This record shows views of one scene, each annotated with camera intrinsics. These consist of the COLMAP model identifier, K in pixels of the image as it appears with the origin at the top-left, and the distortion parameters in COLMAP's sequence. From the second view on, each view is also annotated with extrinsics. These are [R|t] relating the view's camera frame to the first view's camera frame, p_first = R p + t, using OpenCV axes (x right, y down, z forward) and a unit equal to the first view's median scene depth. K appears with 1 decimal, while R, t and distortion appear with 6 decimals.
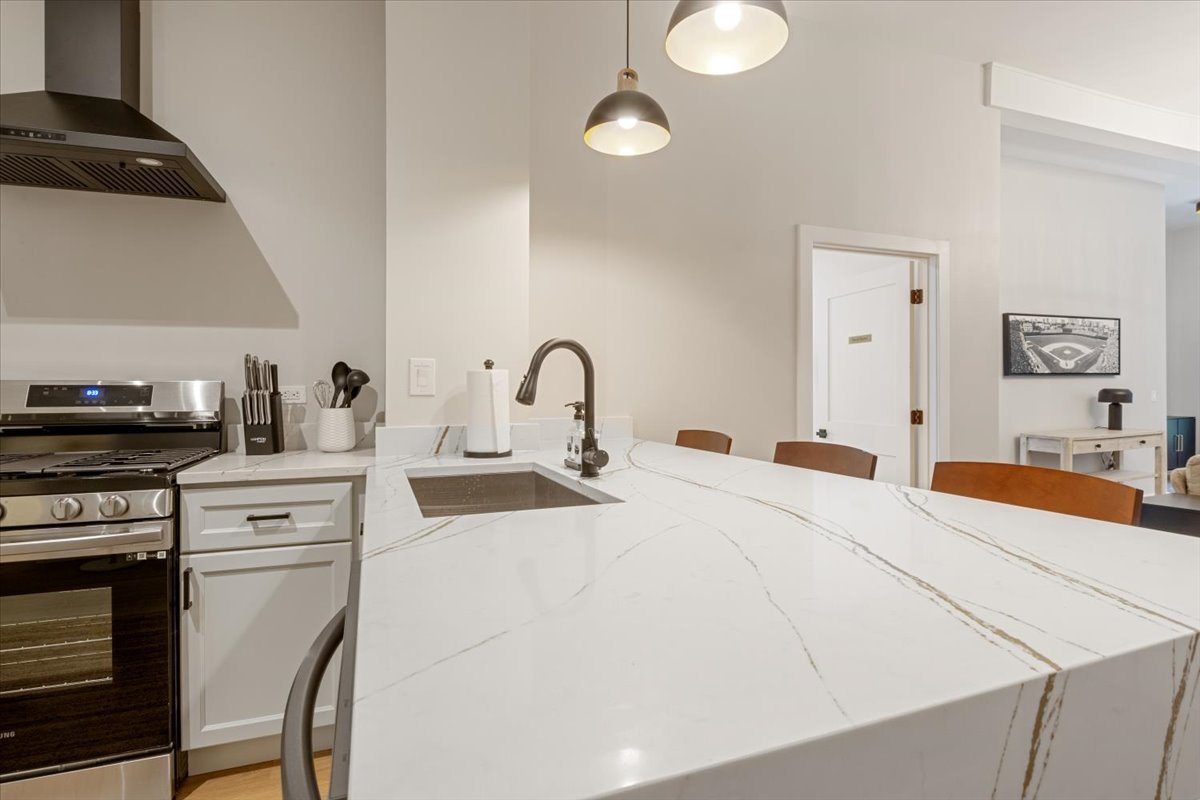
lens RADIAL K [[599.7, 0, 603.1], [0, 599.7, 390.5], [0, 0, 1]] dist [-0.003363, -0.002535]
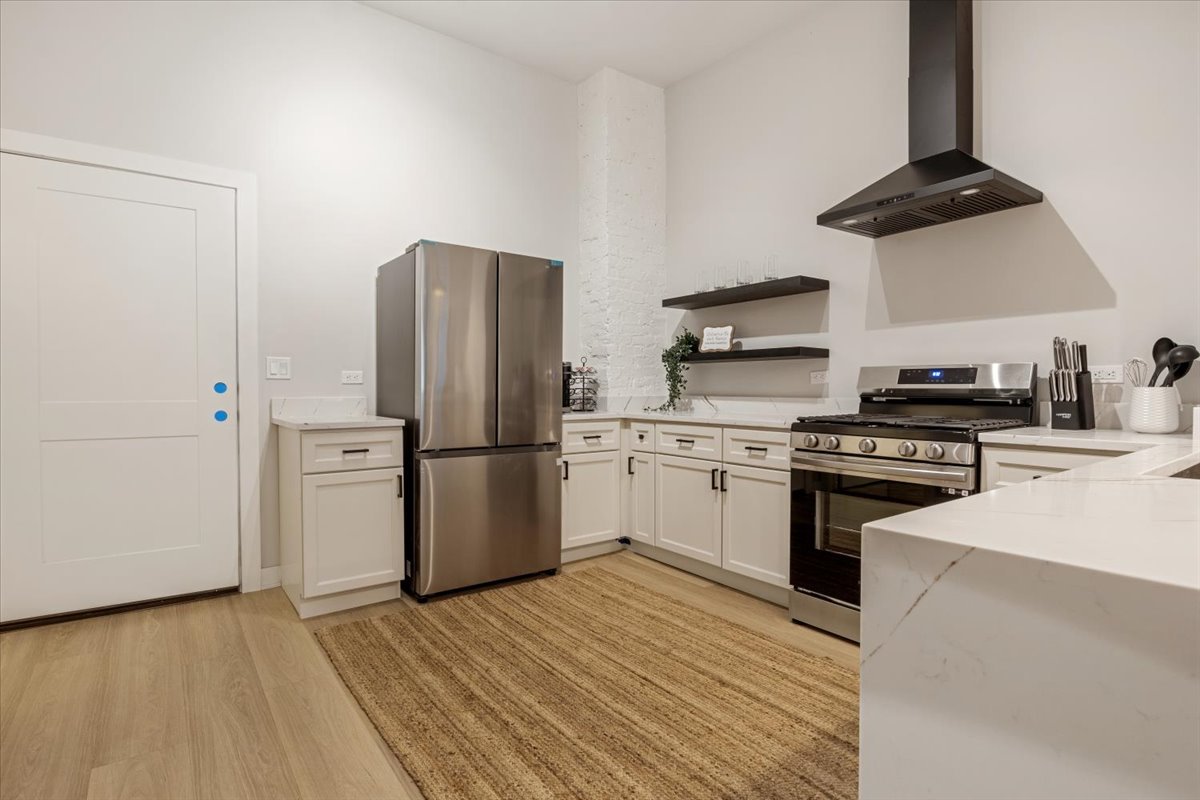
lens RADIAL K [[599.7, 0, 601.0], [0, 599.7, 395.9], [0, 0, 1]] dist [-0.003363, -0.002535]
pose [[0.273218, 0.016763, -0.961806, 0.233626], [-0.003599, 0.999859, 0.016404, 0.032509], [0.961946, -0.001020, 0.273239, -0.098322]]
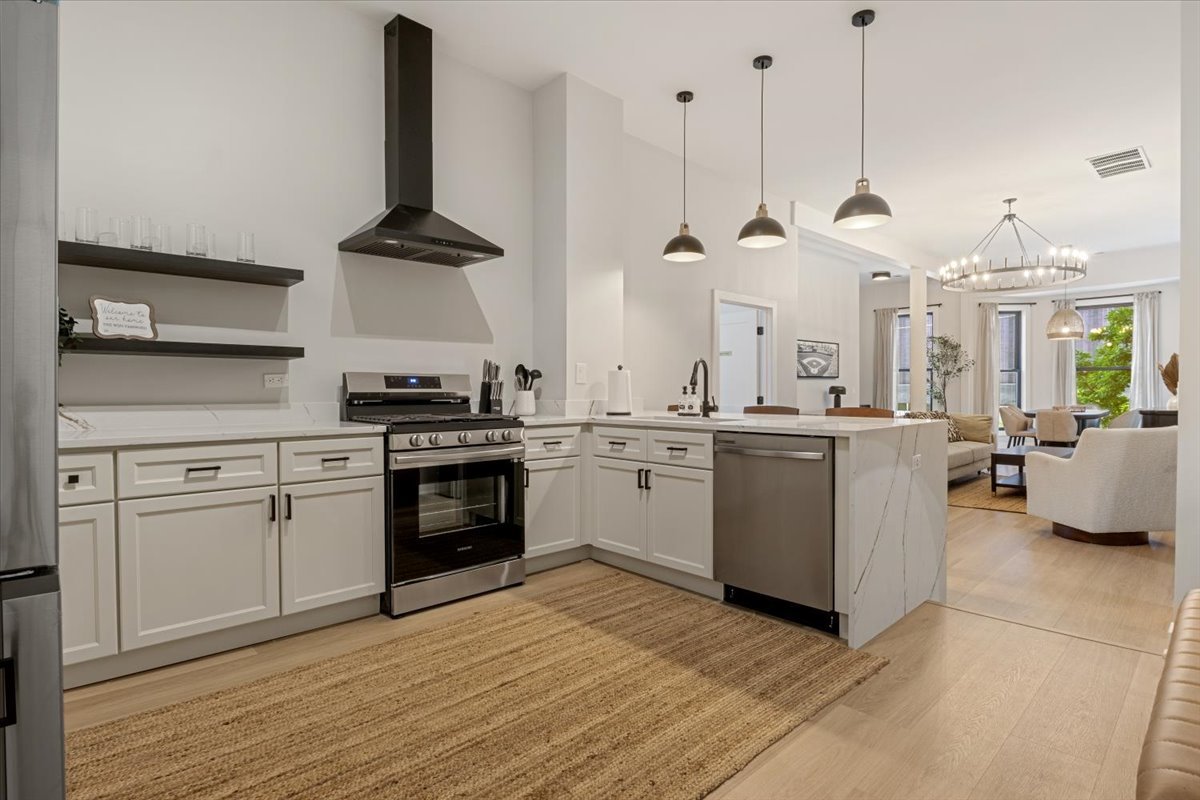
lens RADIAL K [[599.7, 0, 616.3], [0, 599.7, 392.1], [0, 0, 1]] dist [-0.003363, -0.002535]
pose [[0.919794, 0.000535, 0.392400, -0.945217], [-0.001296, 0.999998, 0.001674, 0.031526], [-0.392398, -0.002048, 0.919793, -0.760163]]
